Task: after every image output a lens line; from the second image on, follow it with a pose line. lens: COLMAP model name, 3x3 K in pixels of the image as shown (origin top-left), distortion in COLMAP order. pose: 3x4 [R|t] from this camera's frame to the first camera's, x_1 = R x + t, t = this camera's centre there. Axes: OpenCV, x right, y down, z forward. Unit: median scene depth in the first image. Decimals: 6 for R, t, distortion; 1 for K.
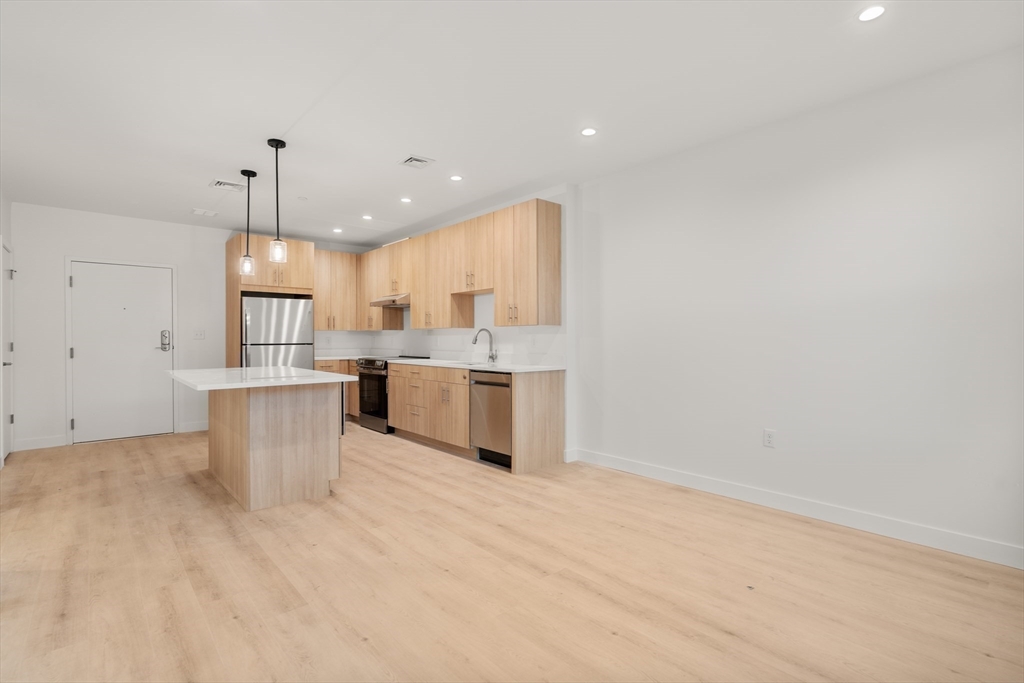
lens RADIAL K [[481.3, 0, 512.0], [0, 481.3, 341.5], [0, 0, 1]] dist [-0.000203, -0.000209]
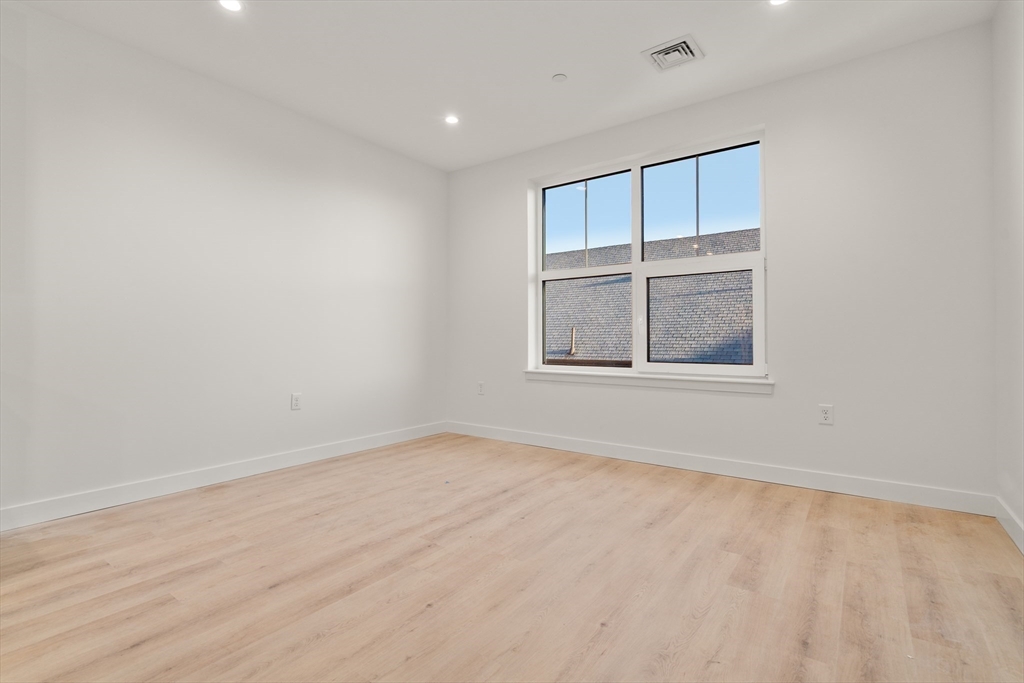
lens RADIAL K [[479.0, 0, 515.7], [0, 479.0, 324.3], [0, 0, 1]] dist [-0.000782, -0.000298]
pose [[-0.220155, 0.031795, 0.974947, -0.556794], [0.007987, 0.999494, -0.030792, 0.057736], [-0.975432, 0.001008, -0.220297, 0.669627]]
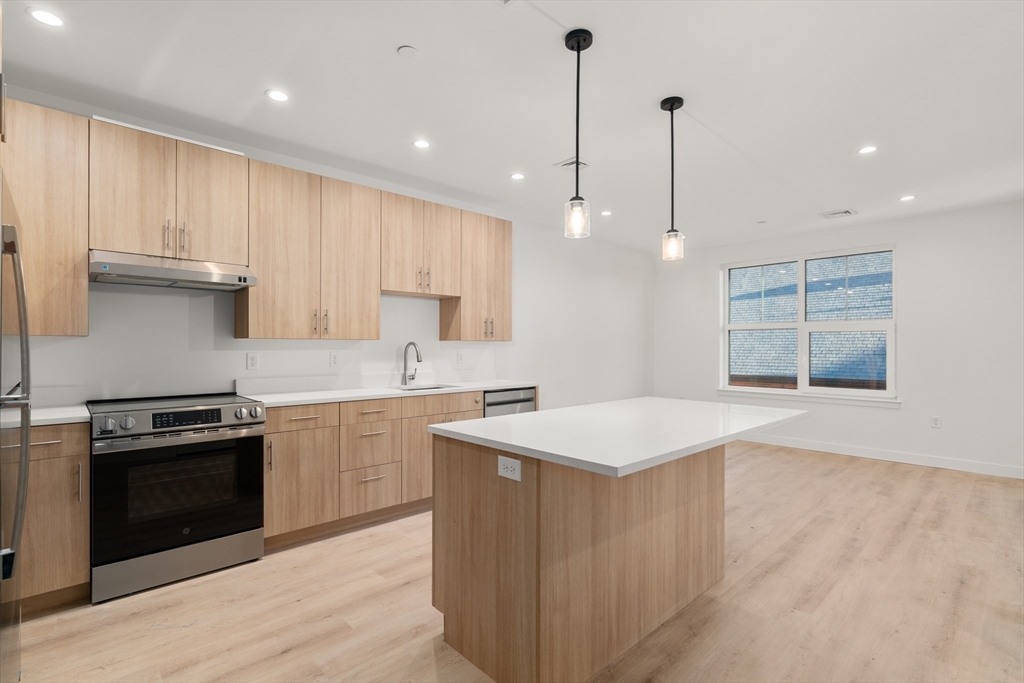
lens RADIAL K [[481.3, 0, 512.0], [0, 481.3, 341.5], [0, 0, 1]] dist [-0.000203, -0.000209]
pose [[-0.037213, 0.012700, 0.999227, -1.166677], [0.006434, 0.999902, -0.012469, -0.023170], [-0.999287, 0.005965, -0.037291, 1.201315]]
